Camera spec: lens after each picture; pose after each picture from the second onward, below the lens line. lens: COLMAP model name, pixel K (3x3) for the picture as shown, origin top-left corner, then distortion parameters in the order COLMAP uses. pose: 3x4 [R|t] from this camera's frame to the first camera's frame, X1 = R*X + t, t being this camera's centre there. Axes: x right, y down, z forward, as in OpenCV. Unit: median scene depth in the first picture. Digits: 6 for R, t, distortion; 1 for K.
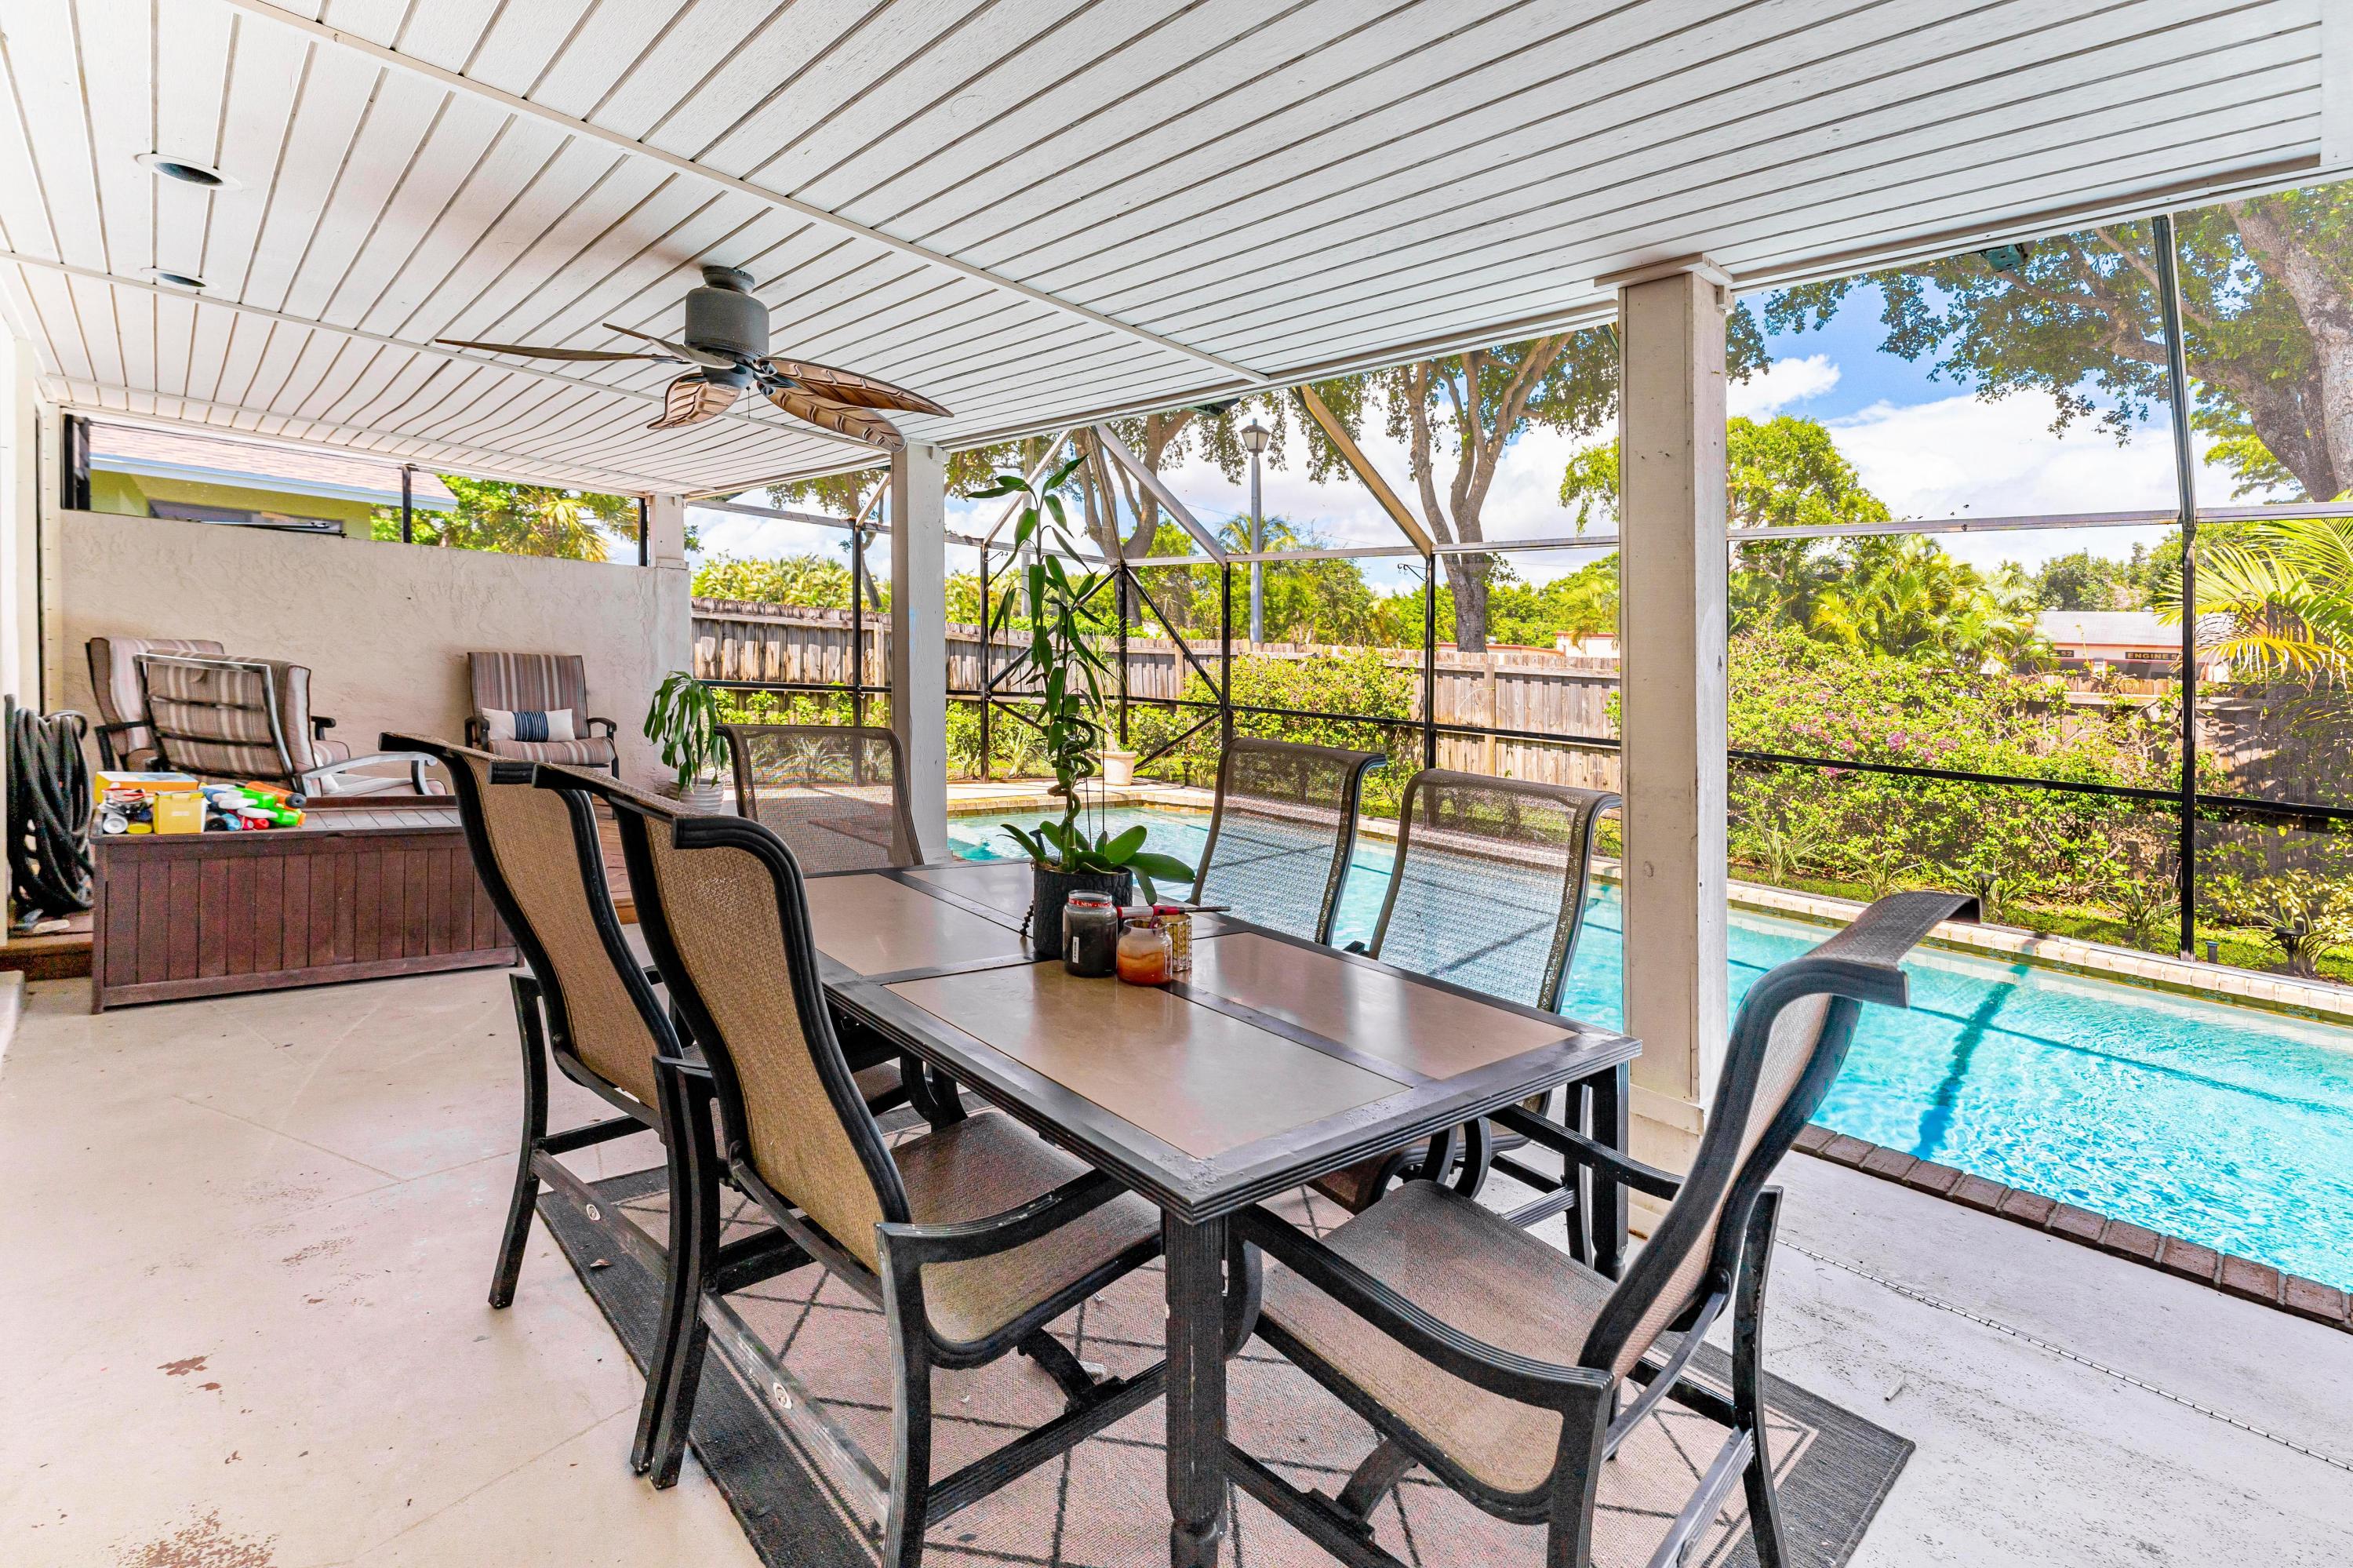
lens RADIAL K [[1043.1, 0, 1179.6], [0, 1043.1, 766.7], [0, 0, 1]] dist [0.024491, -0.010946]
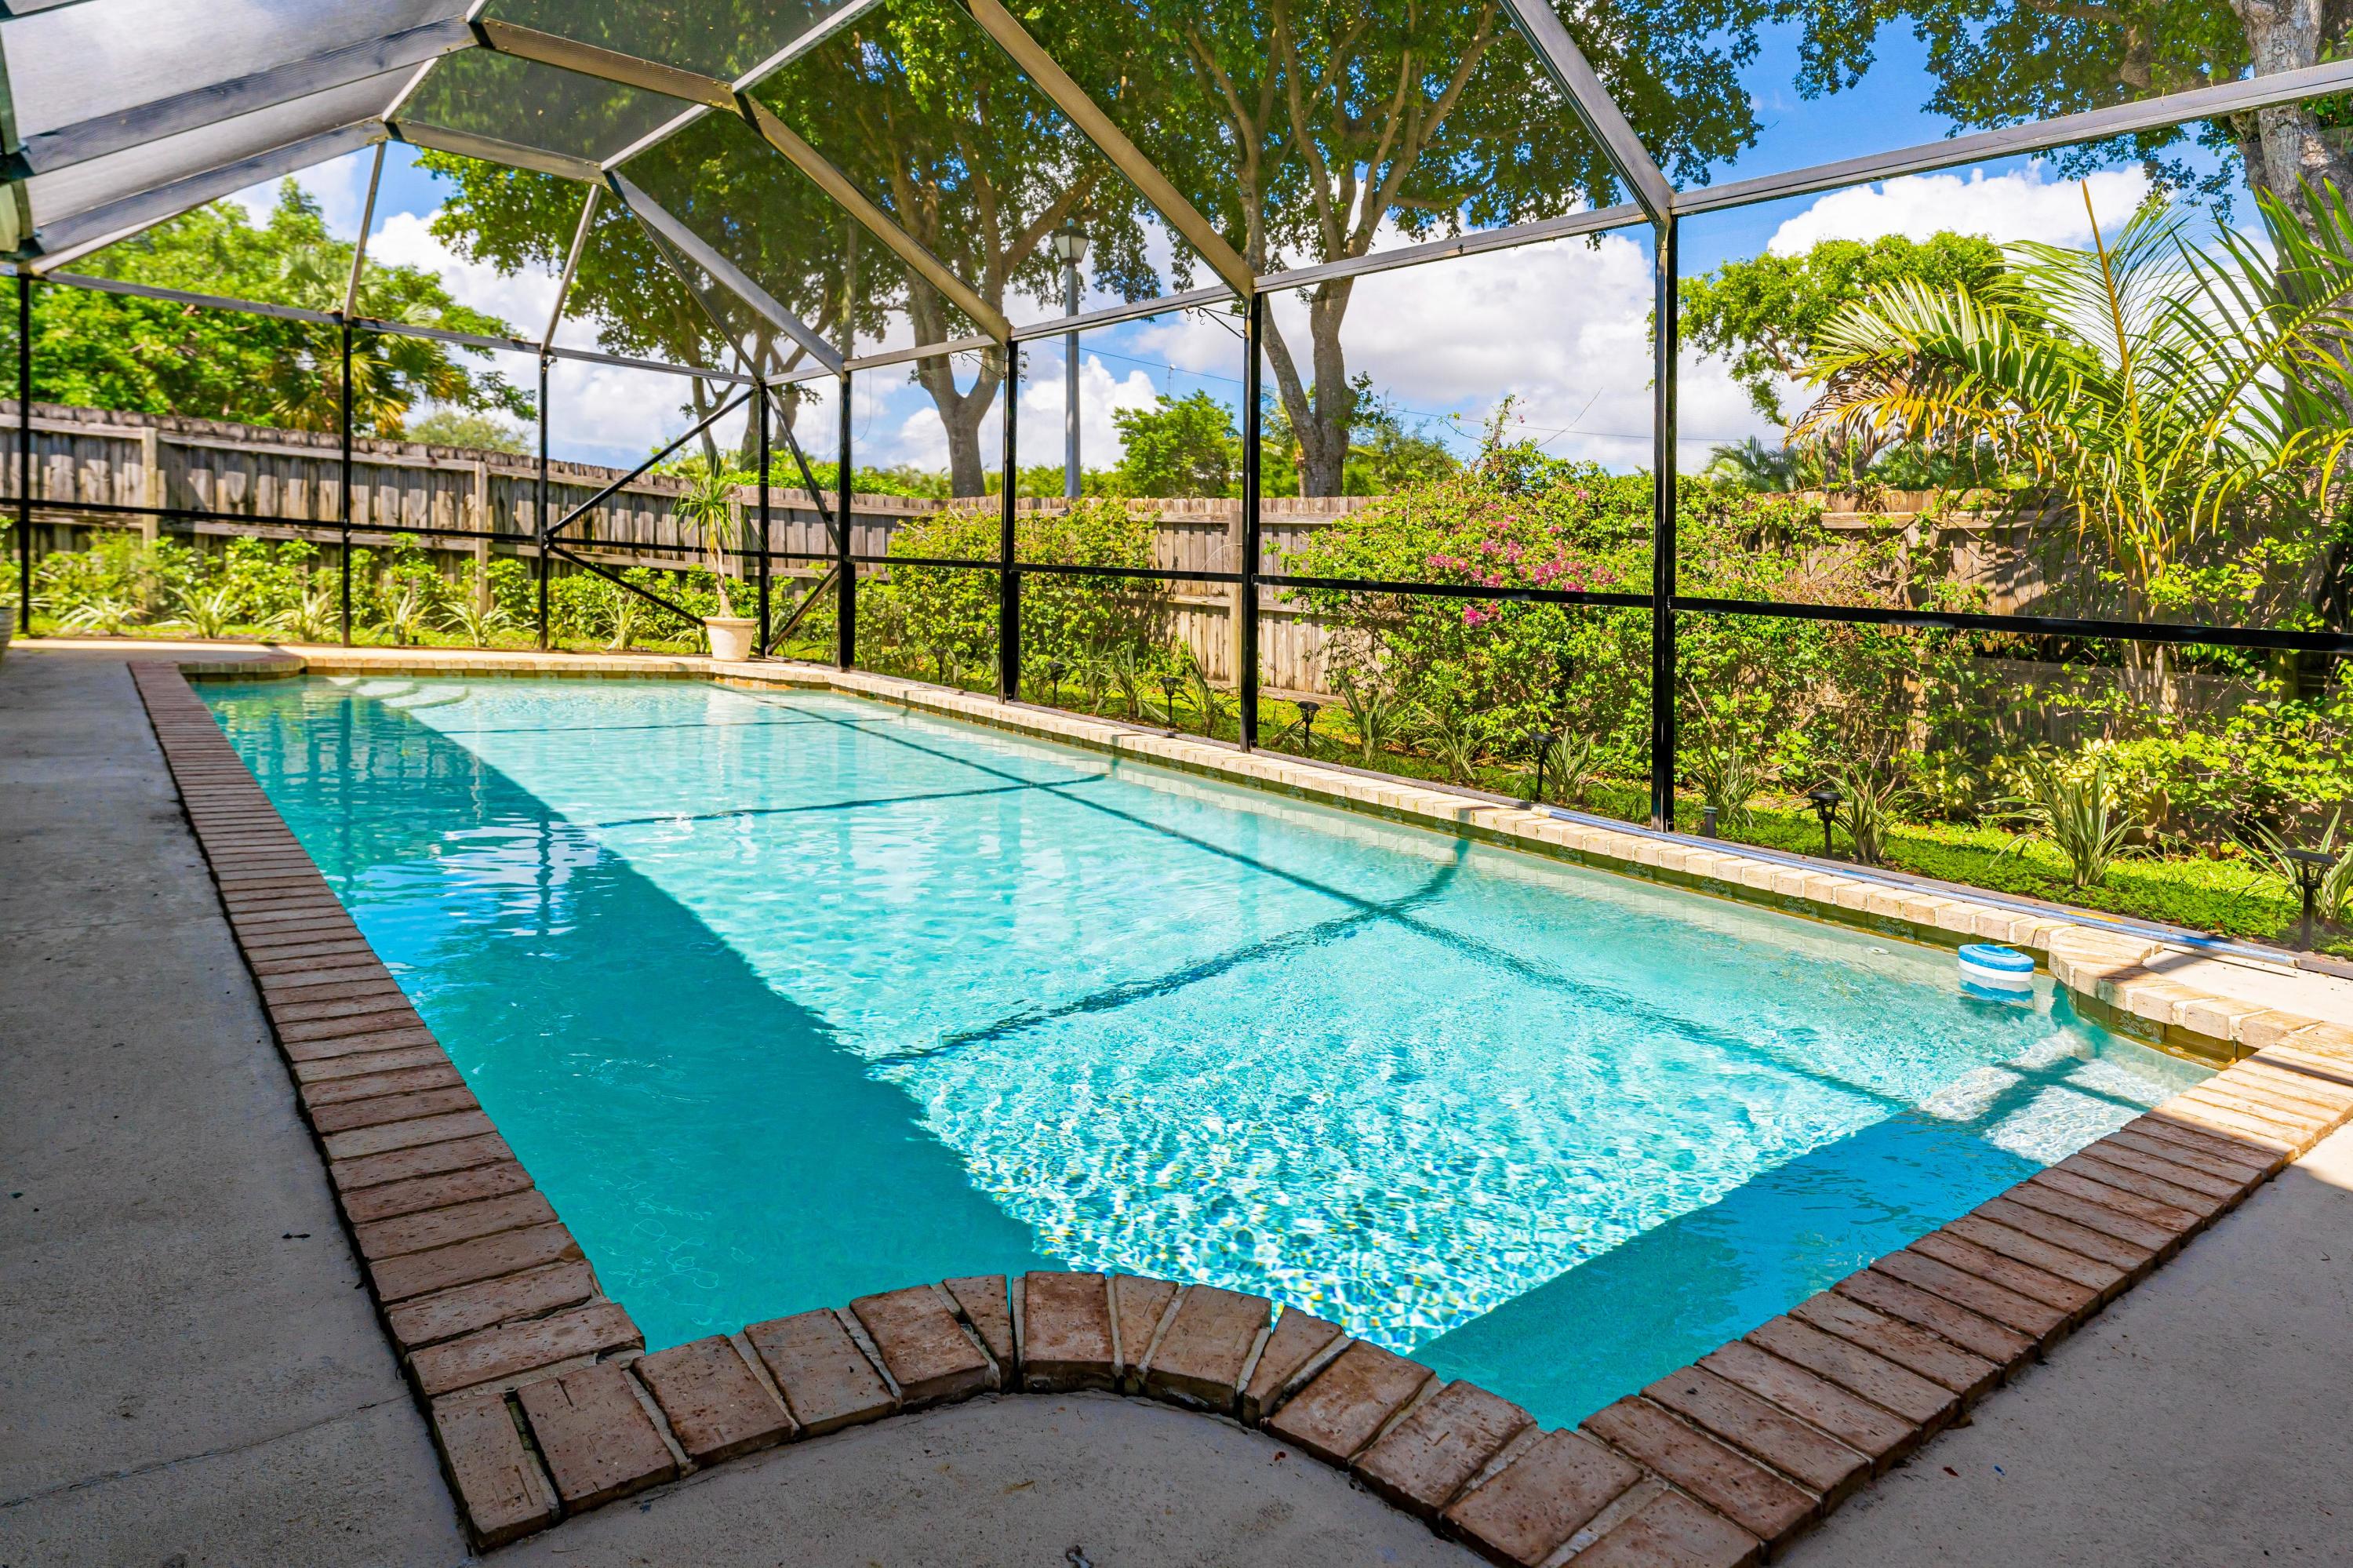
lens RADIAL K [[1364.1, 0, 1157.8], [0, 1364.1, 692.4], [0, 0, 1]] dist [0.004072, -0.002980]
pose [[0.994581, 0.013421, -0.103094, 0.426301], [-0.016154, 0.999539, -0.025715, 0.071588], [0.102701, 0.027241, 0.994339, 0.031261]]
